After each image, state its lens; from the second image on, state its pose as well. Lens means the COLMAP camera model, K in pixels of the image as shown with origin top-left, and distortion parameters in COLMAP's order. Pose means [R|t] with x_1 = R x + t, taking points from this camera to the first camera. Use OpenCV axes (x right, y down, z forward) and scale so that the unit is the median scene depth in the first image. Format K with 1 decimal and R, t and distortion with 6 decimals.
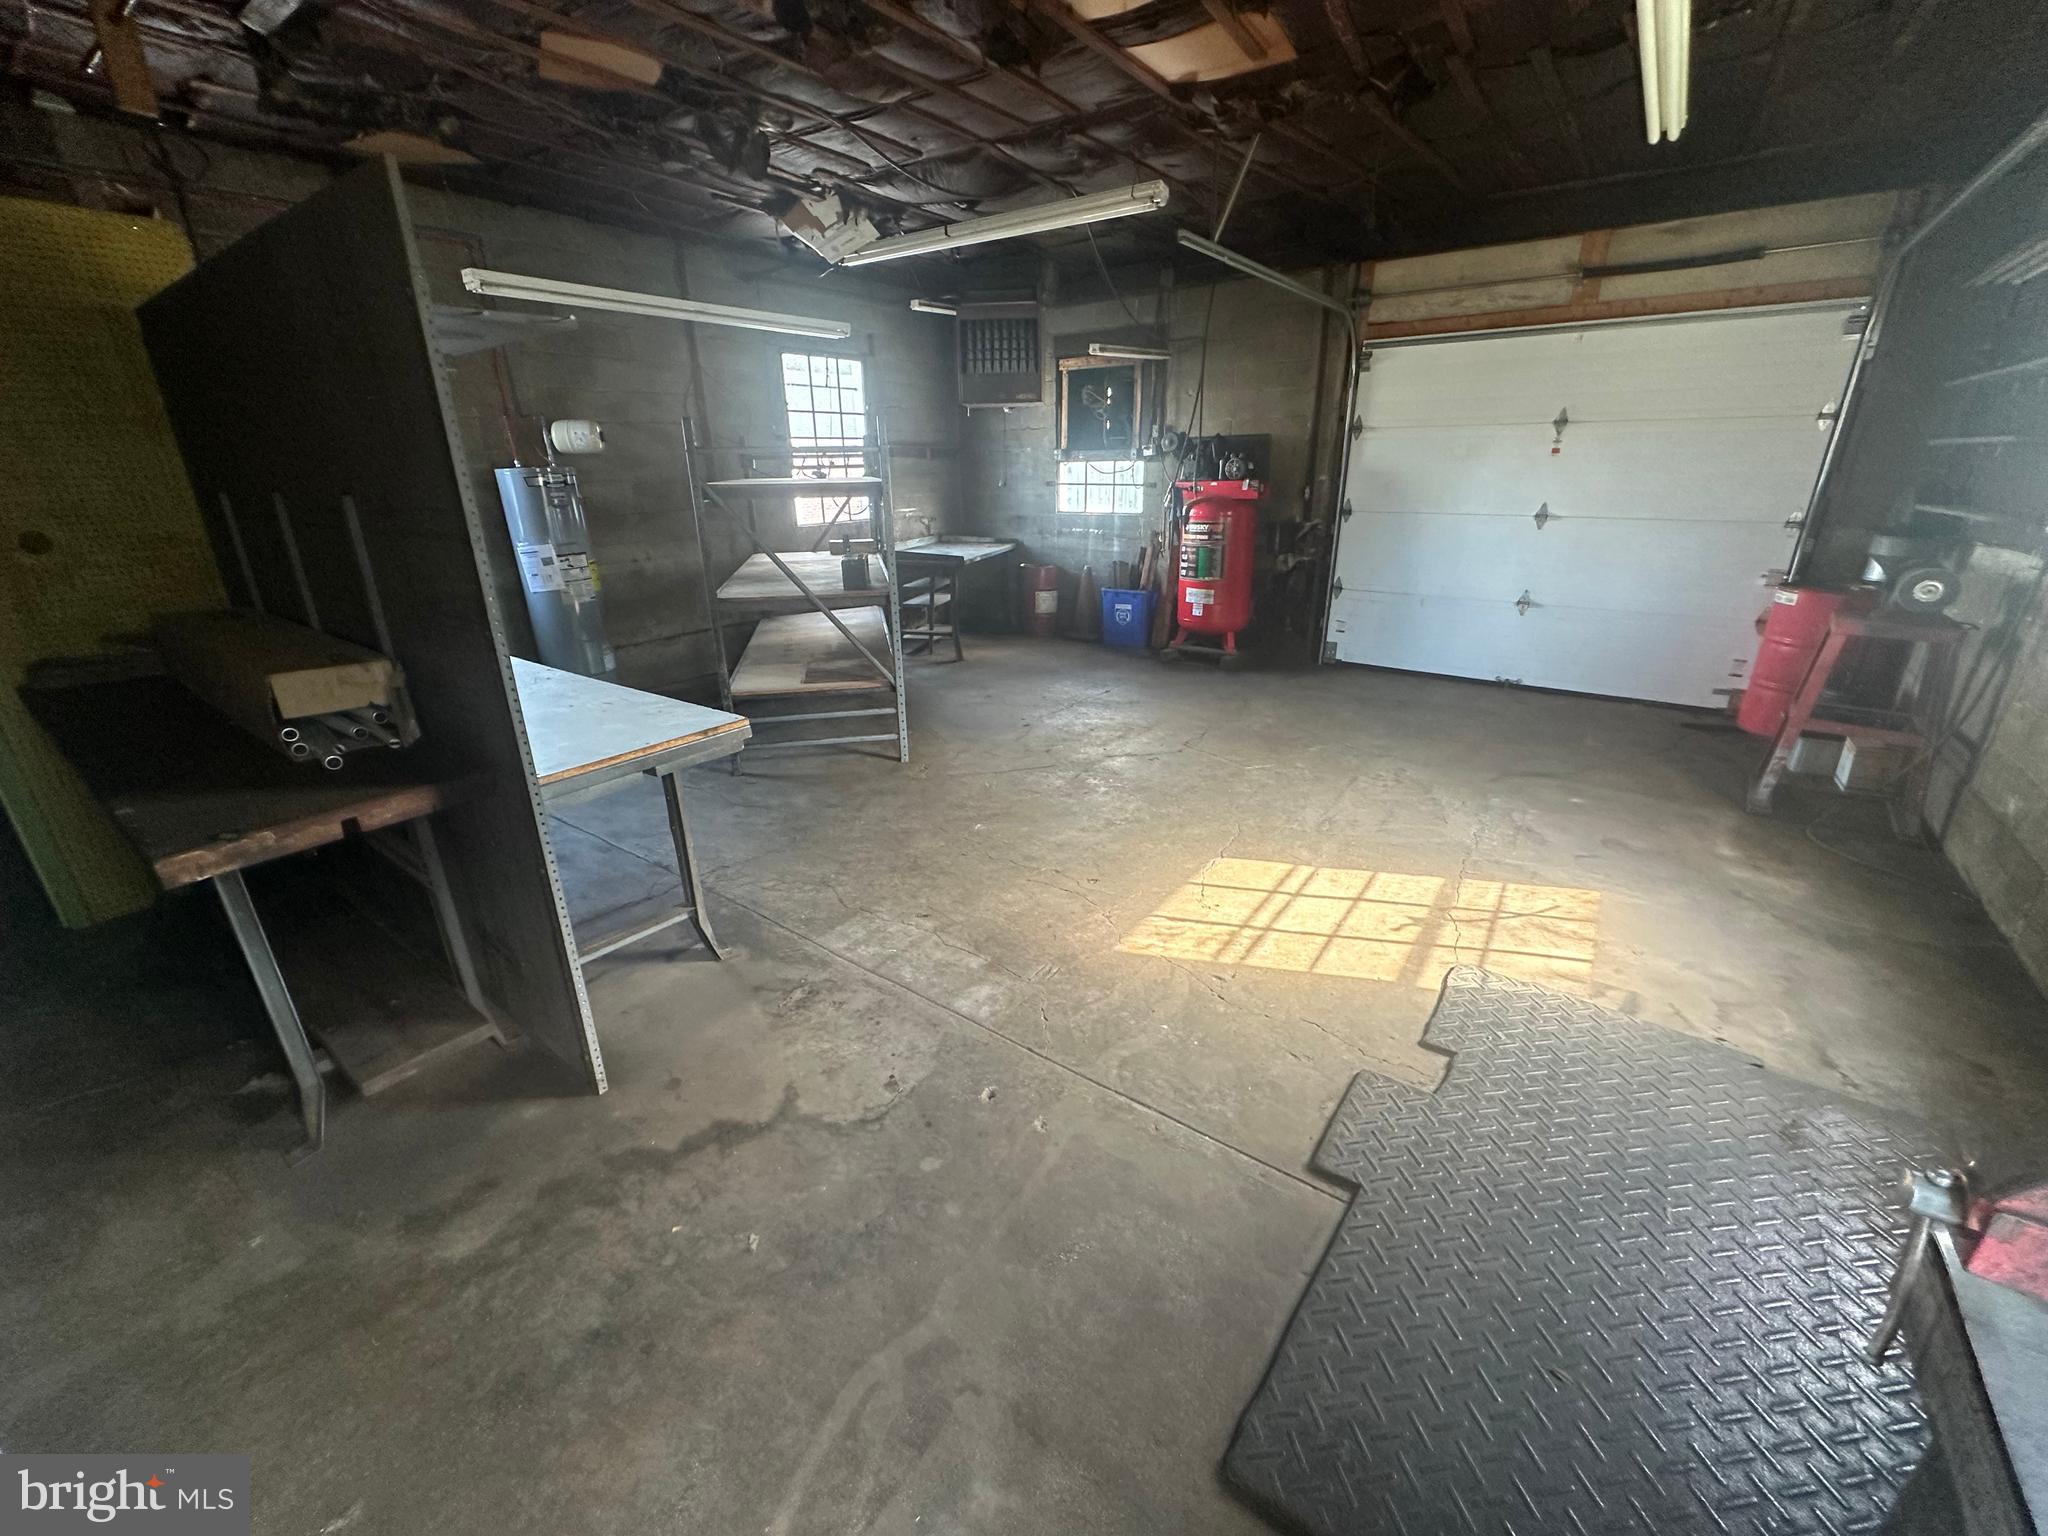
lens RADIAL K [[814.7, 0, 1024.0], [0, 814.7, 768.0], [0, 0, 1]] dist [-0.003173, 0.000133]
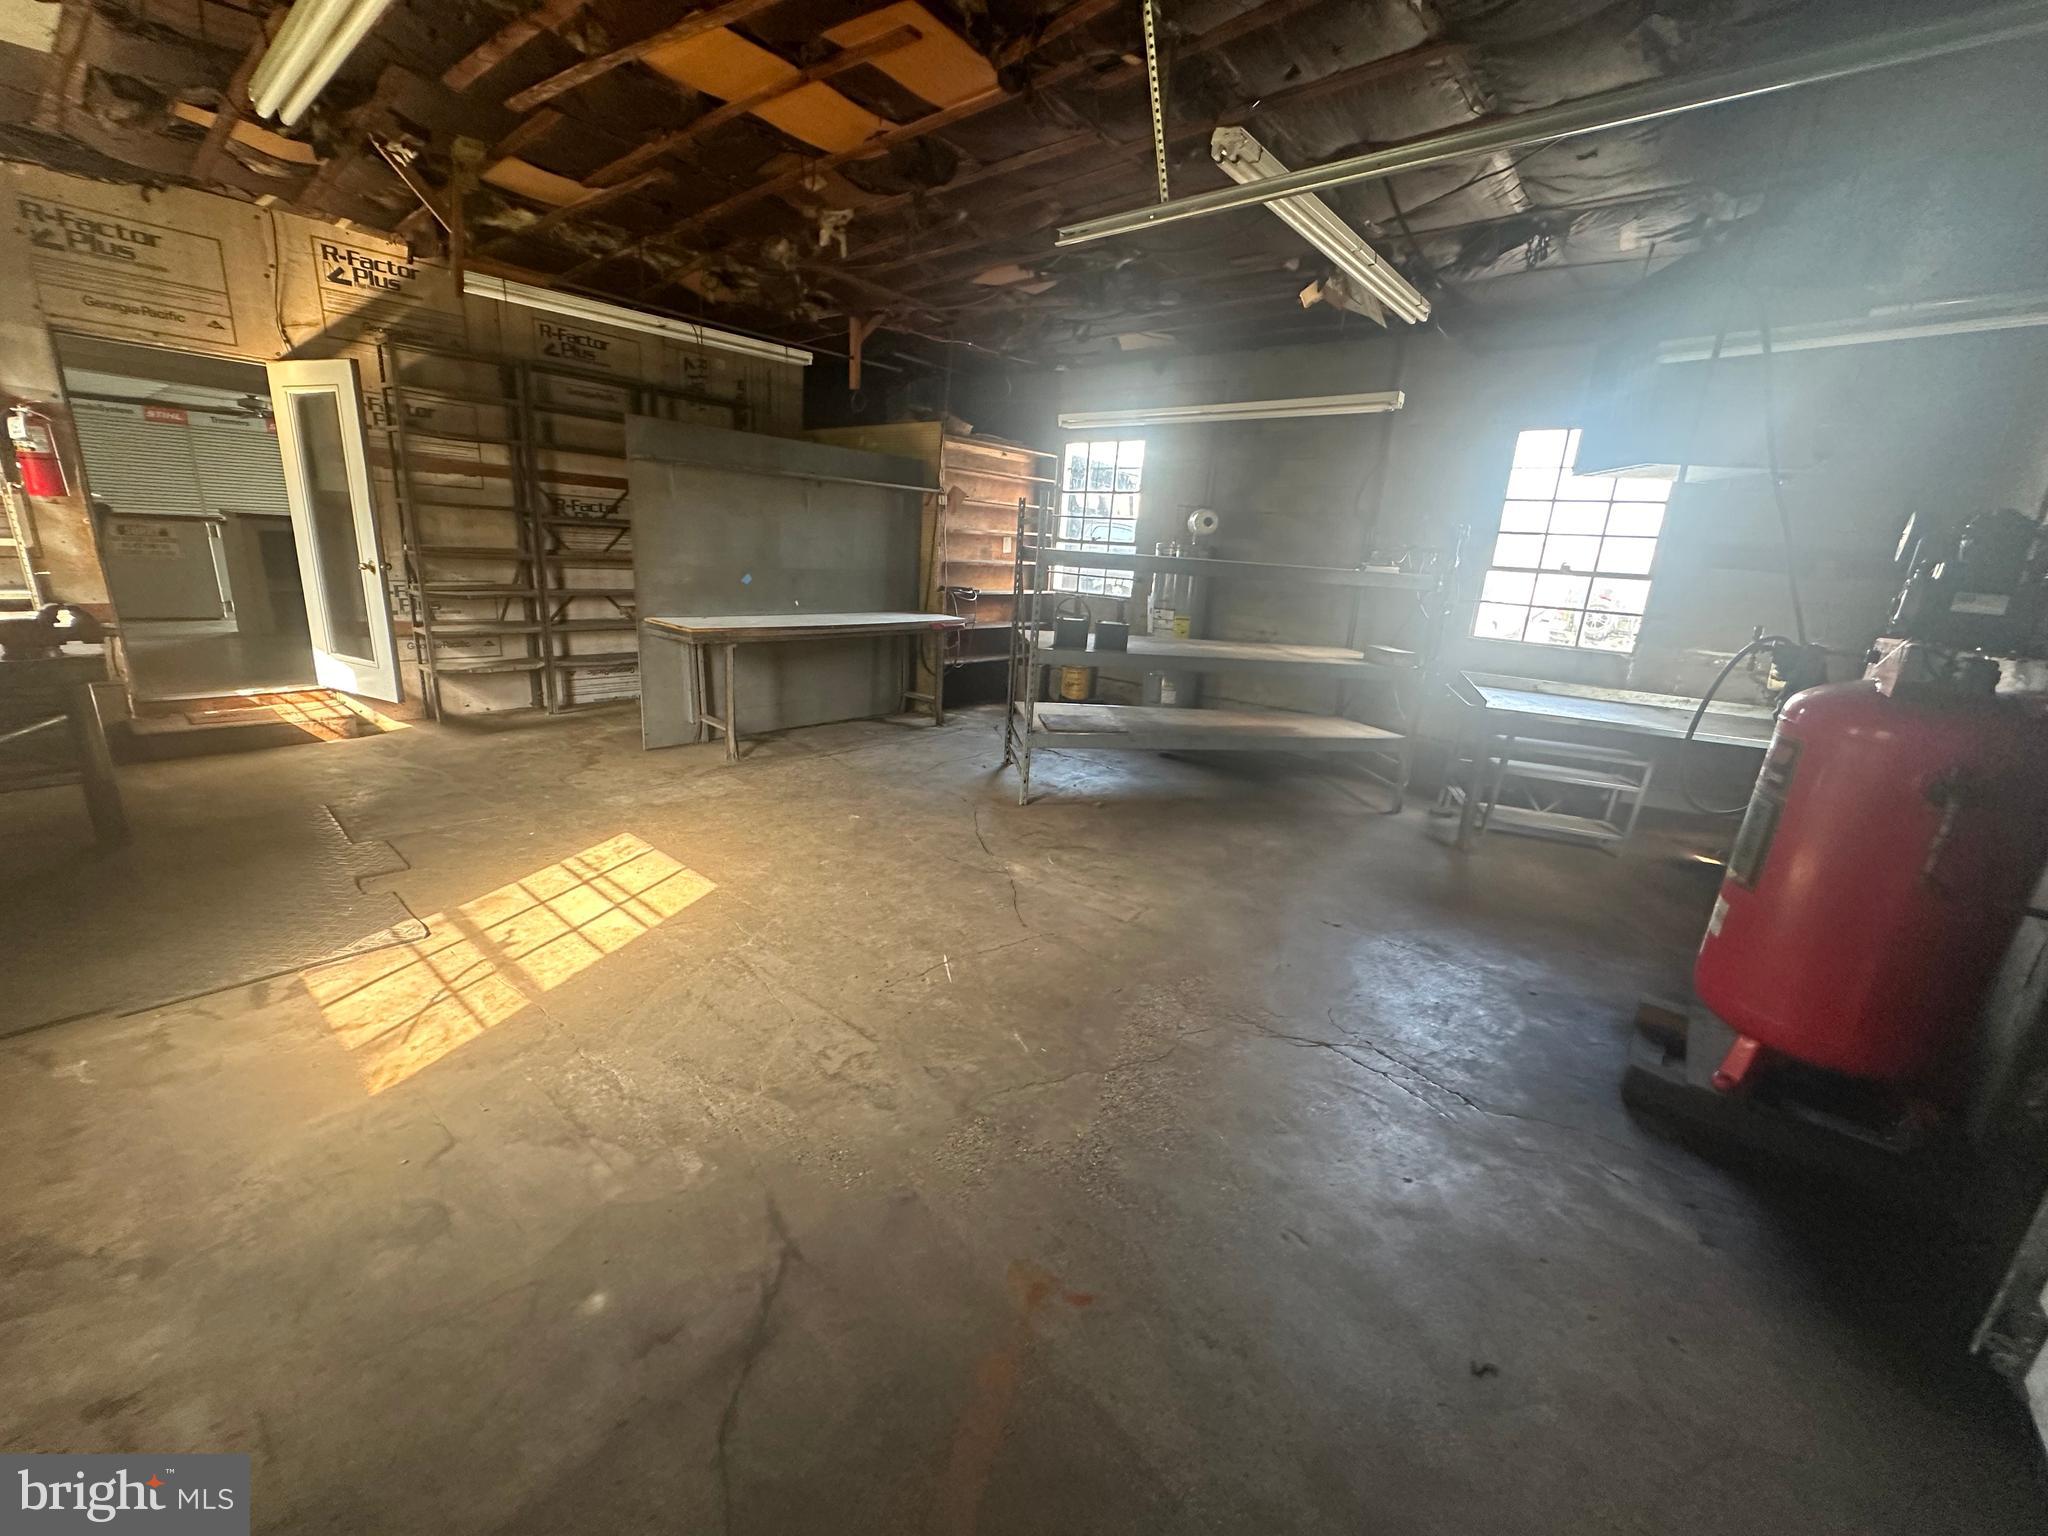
lens RADIAL K [[814.7, 0, 1024.0], [0, 814.7, 768.0], [0, 0, 1]] dist [-0.003173, 0.000133]
pose [[-0.081344, 0.268296, -0.959896, 1.304572], [-0.410533, 0.868575, 0.277561, -0.526449], [0.908210, 0.416647, 0.039491, 1.419685]]
